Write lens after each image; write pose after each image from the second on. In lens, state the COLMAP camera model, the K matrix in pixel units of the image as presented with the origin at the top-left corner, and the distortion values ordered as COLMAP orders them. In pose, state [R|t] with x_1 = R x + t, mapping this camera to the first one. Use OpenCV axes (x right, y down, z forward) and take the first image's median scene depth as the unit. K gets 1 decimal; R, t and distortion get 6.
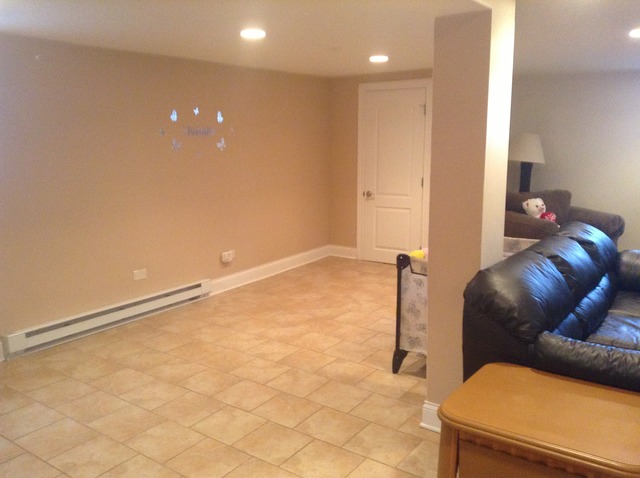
lens RADIAL K [[599.7, 0, 320.0], [0, 599.7, 239.0], [0, 0, 1]] dist [0.074721, -0.006853]
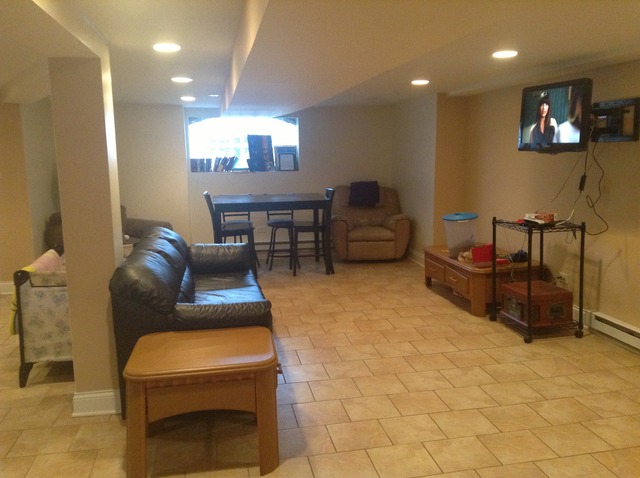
lens RADIAL K [[599.7, 0, 320.0], [0, 599.7, 239.0], [0, 0, 1]] dist [0.074721, -0.006853]
pose [[0.714933, -0.113501, 0.689919, -0.216662], [0.136632, 0.990392, 0.021347, 0.019120], [-0.685713, 0.079003, 0.723572, -0.135749]]
